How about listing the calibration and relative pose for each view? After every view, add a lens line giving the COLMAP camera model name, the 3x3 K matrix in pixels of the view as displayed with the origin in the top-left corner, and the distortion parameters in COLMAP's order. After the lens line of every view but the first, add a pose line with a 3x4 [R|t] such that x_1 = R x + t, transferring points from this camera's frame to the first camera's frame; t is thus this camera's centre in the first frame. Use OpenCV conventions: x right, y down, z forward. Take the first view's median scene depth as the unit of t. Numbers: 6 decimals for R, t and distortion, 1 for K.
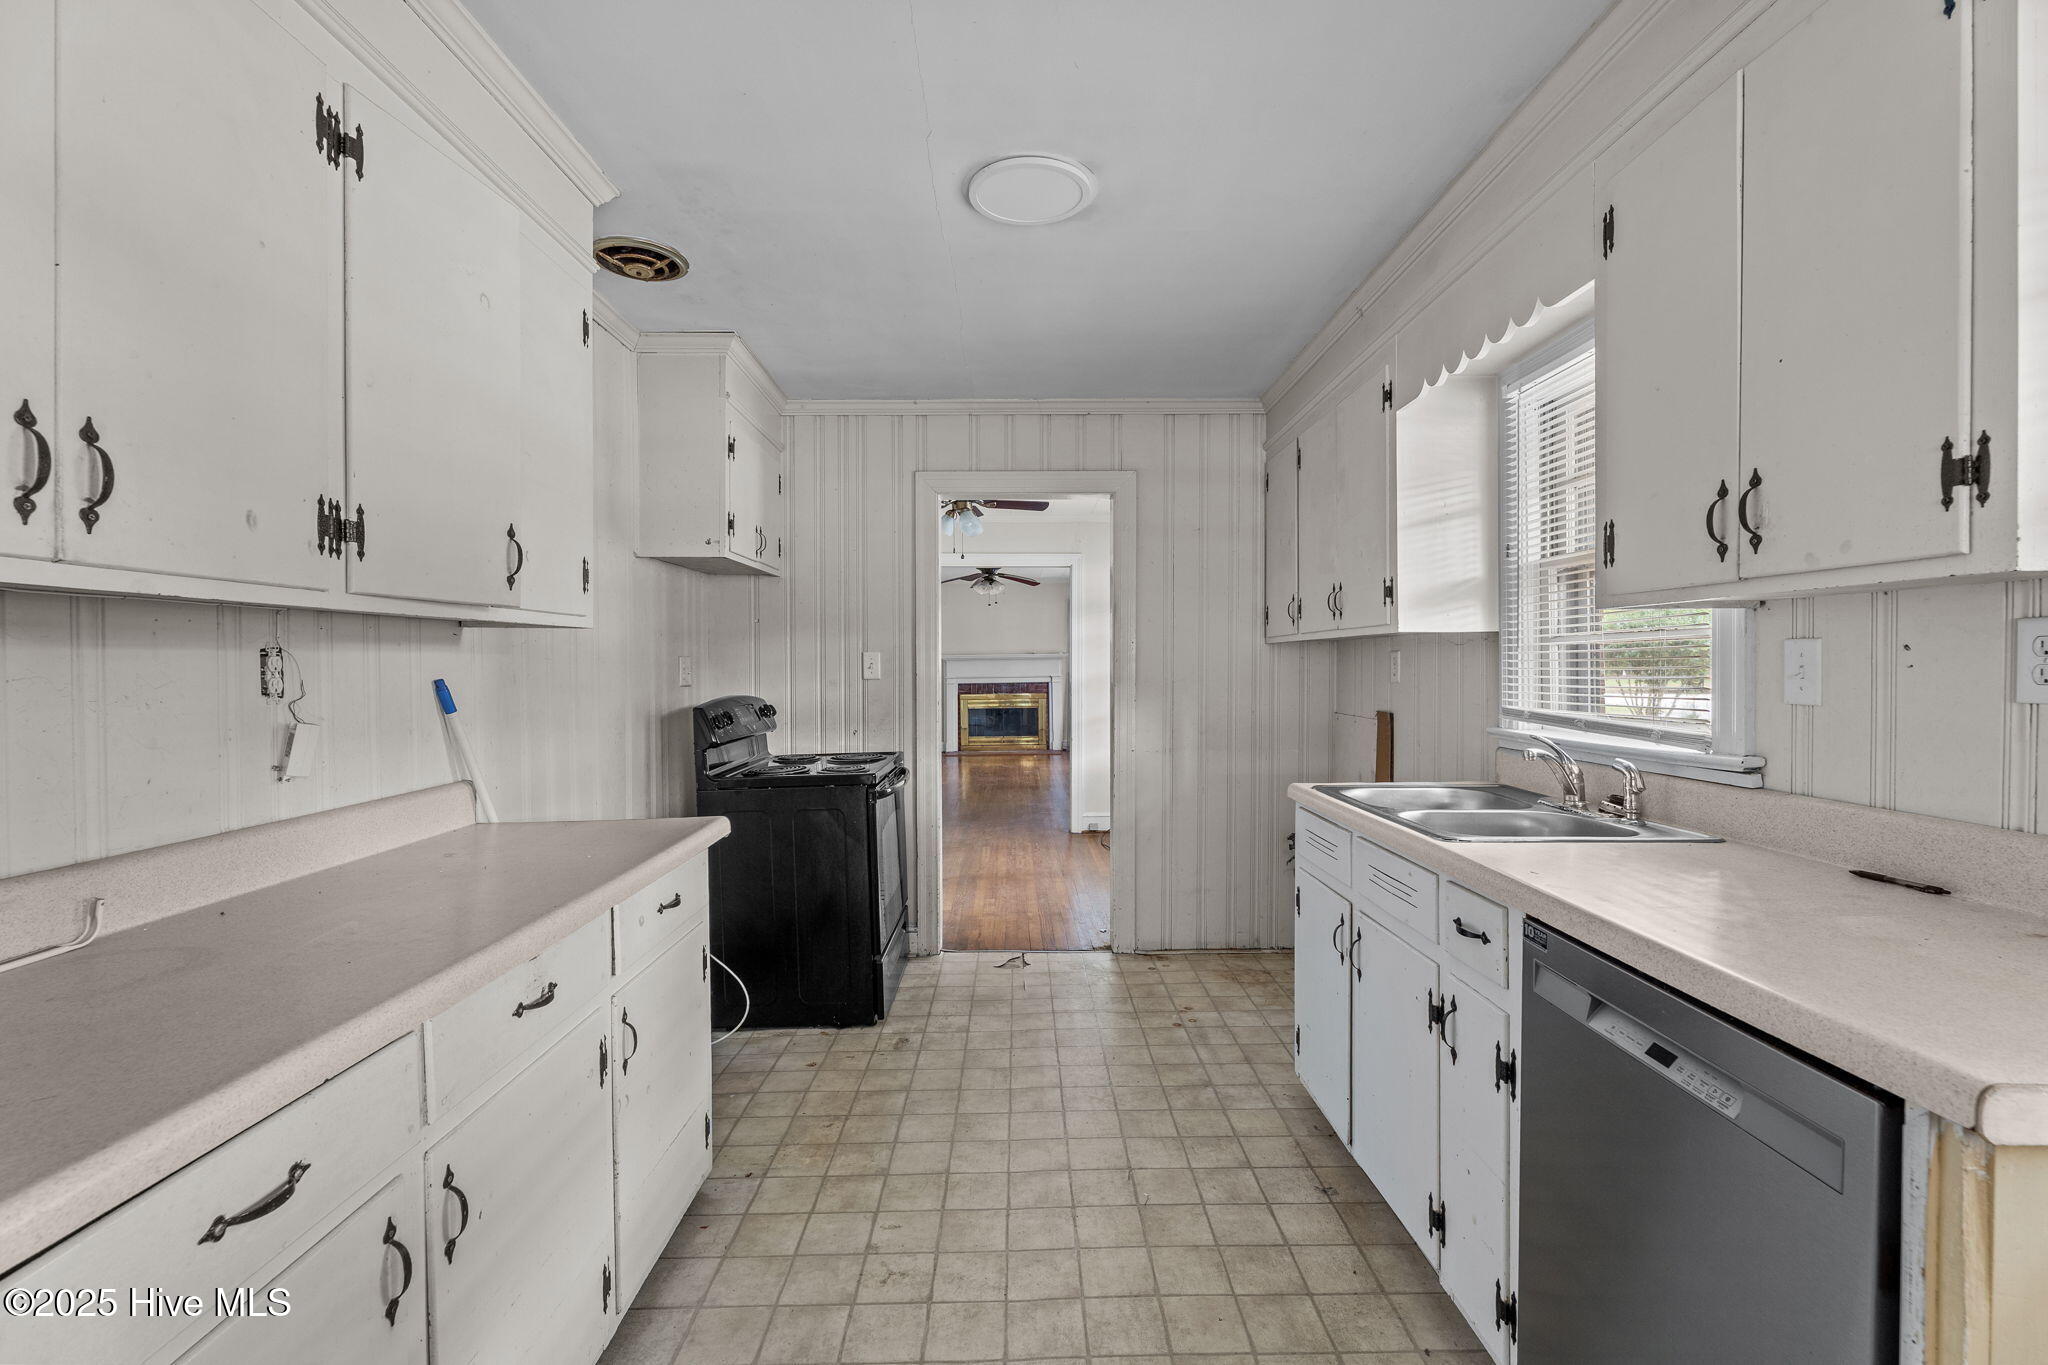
lens RADIAL K [[912.4, 0, 1020.7], [0, 912.4, 668.1], [0, 0, 1]] dist [-0.002417, -0.000670]
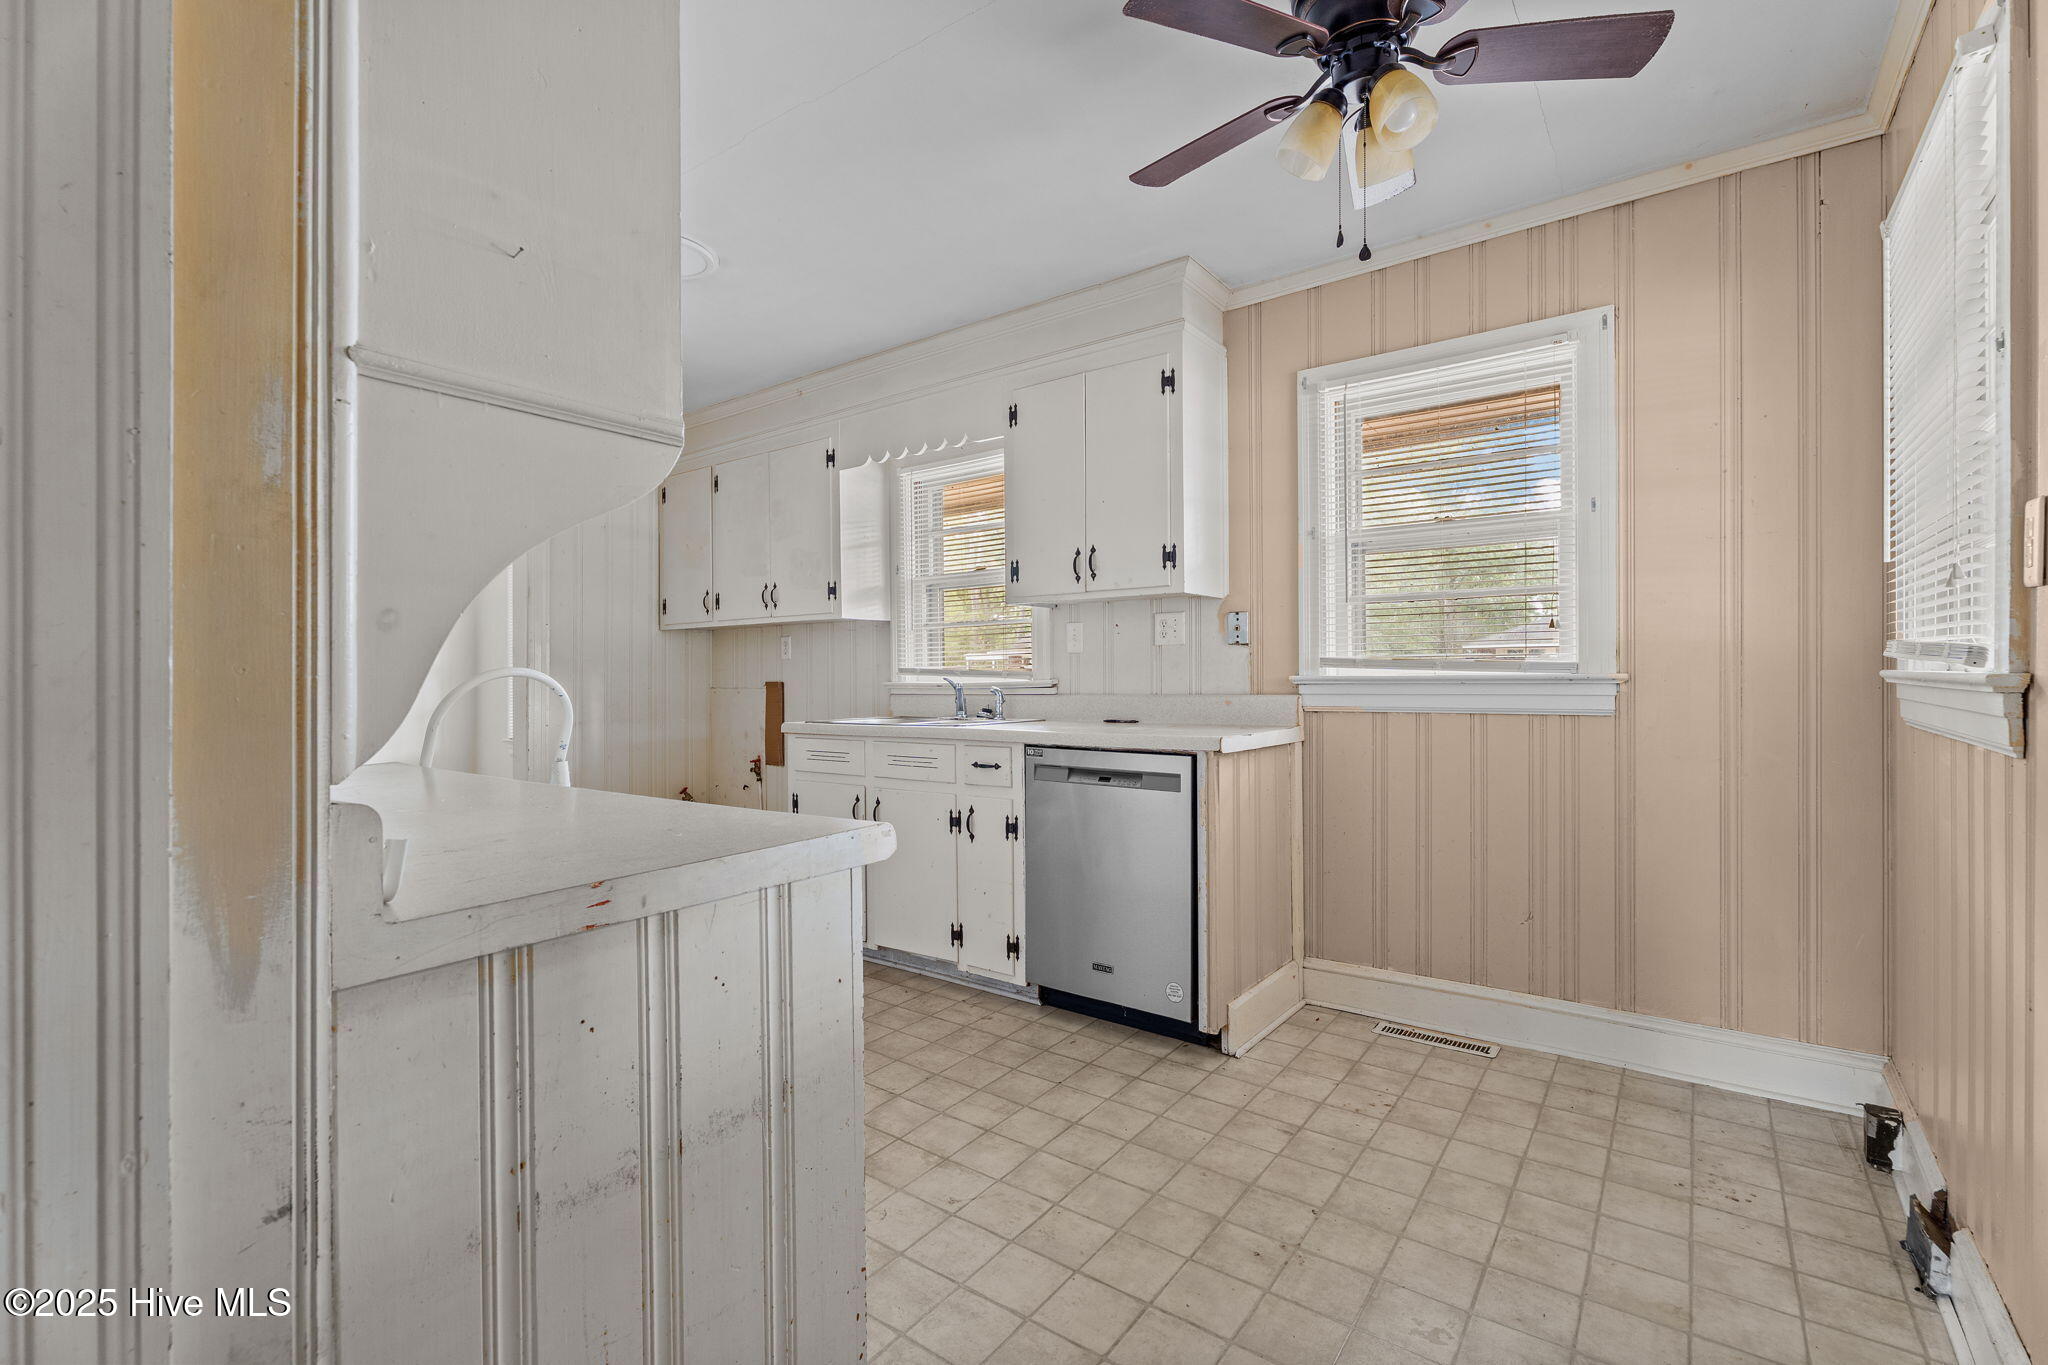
lens RADIAL K [[912.4, 0, 1020.7], [0, 912.4, 668.1], [0, 0, 1]] dist [-0.002417, -0.000670]
pose [[0.603160, 0.003995, 0.797610, -0.630808], [0.010474, 0.999862, -0.012928, 0.068076], [-0.797552, 0.016152, 0.603034, -0.141422]]
